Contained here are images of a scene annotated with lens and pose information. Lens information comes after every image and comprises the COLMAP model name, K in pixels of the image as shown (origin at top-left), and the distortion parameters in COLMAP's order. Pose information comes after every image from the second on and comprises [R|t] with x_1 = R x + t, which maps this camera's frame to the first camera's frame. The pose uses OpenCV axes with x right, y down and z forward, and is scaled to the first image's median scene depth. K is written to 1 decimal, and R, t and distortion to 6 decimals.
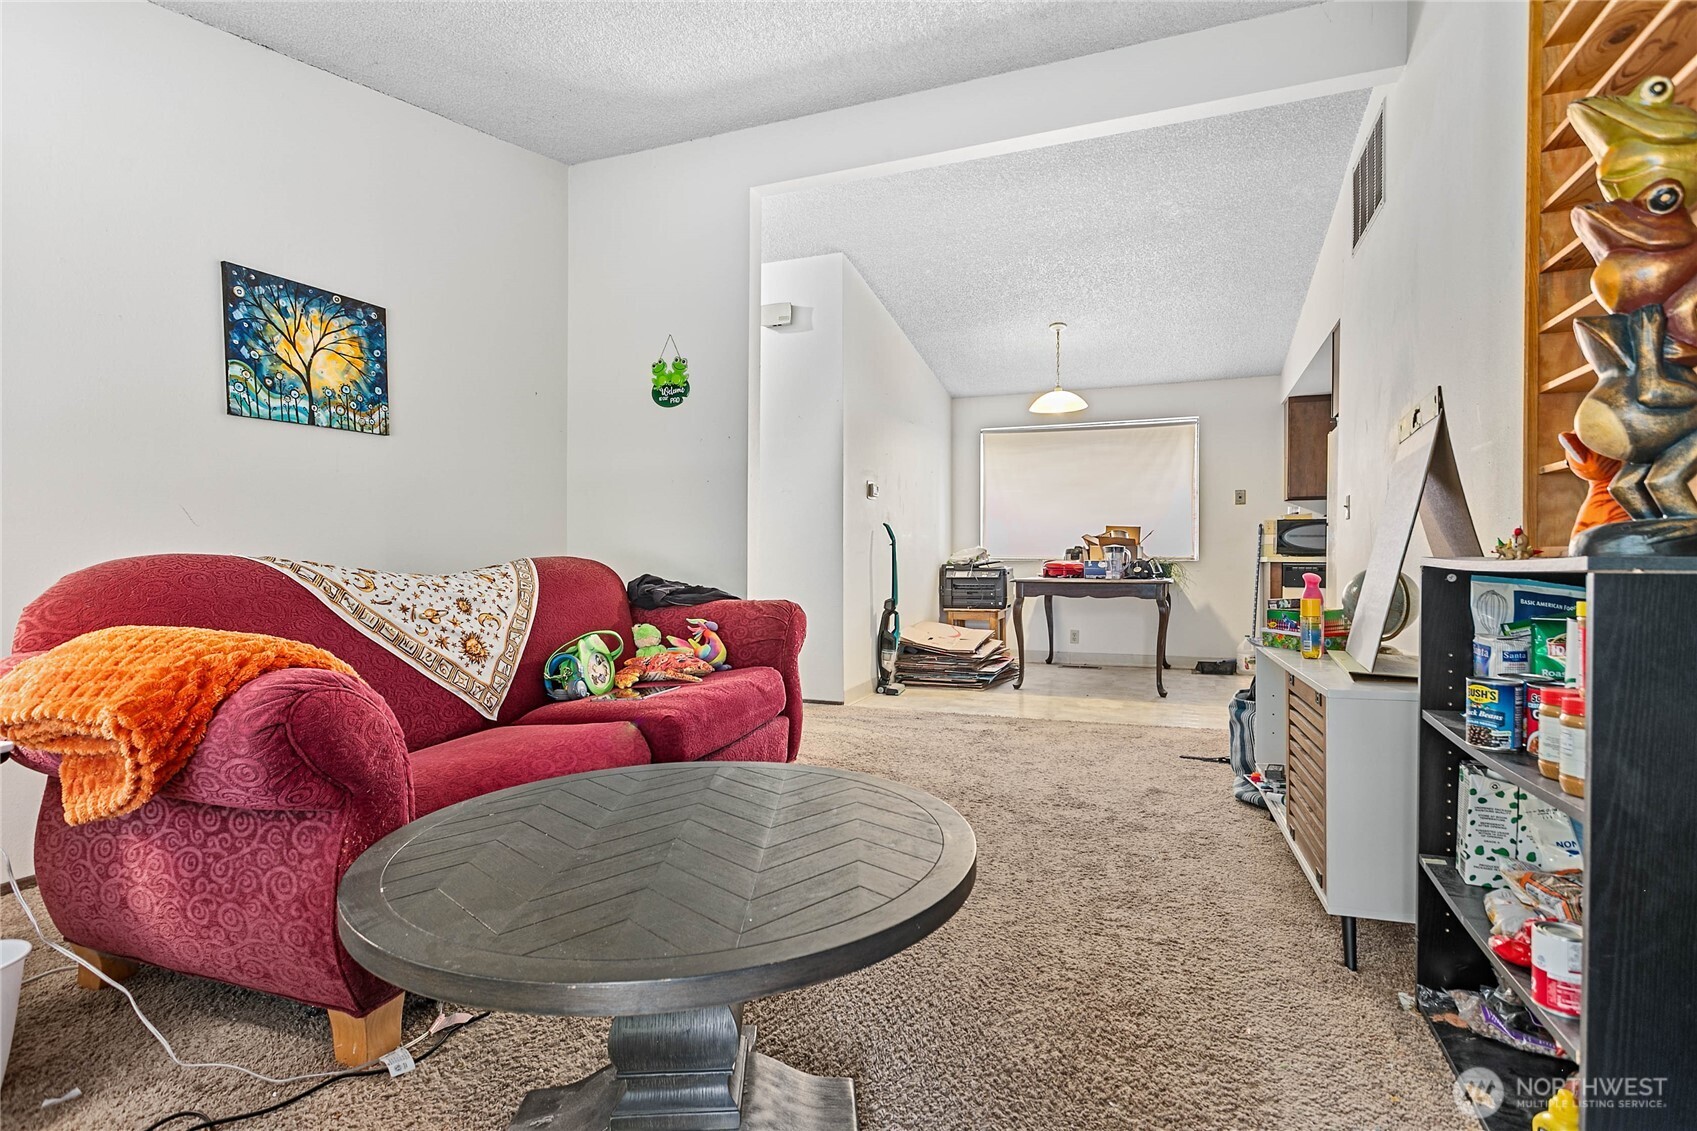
lens RADIAL K [[810.5, 0, 852.7], [0, 810.5, 568.2], [0, 0, 1]] dist [0.000751, 0.000594]
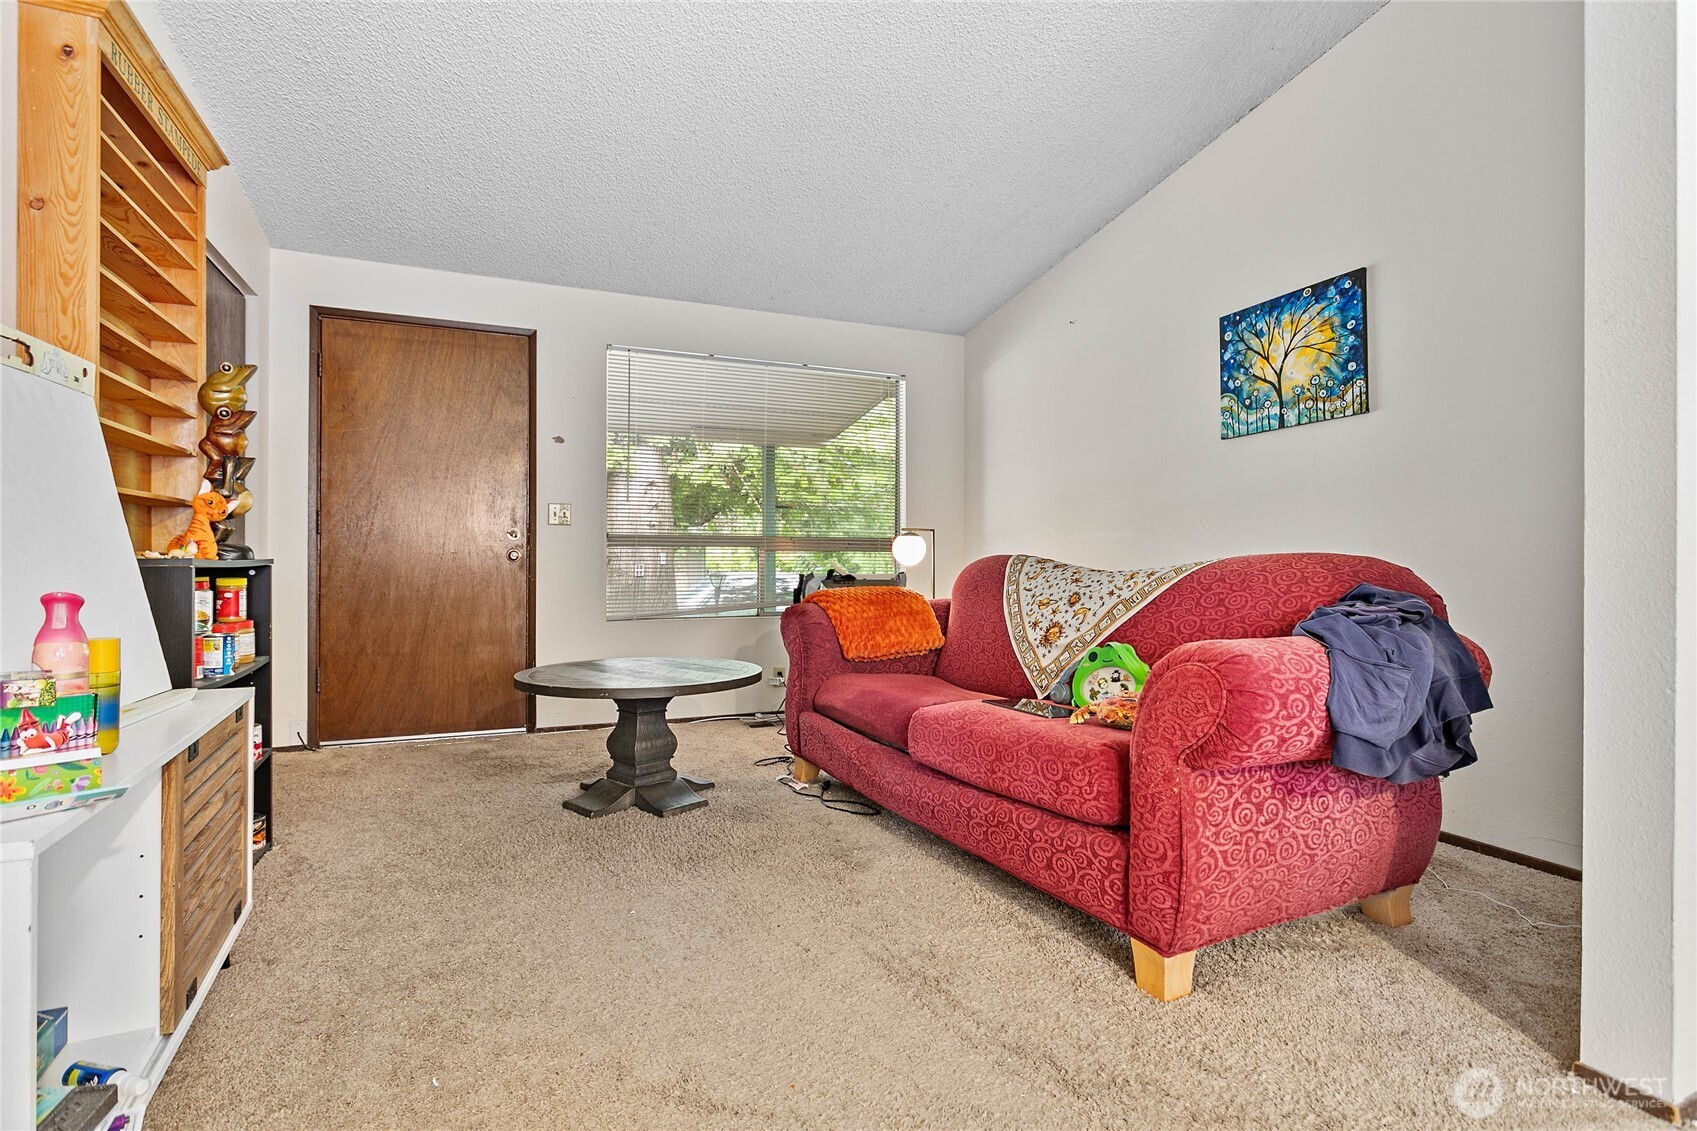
lens RADIAL K [[810.5, 0, 853.3], [0, 810.5, 555.3], [0, 0, 1]] dist [0.000751, 0.000594]
pose [[-0.685861, 0.001802, -0.727731, 0.473803], [-0.002197, 0.999987, 0.004547, -0.016450], [0.727729, 0.004718, -0.685848, 1.323120]]
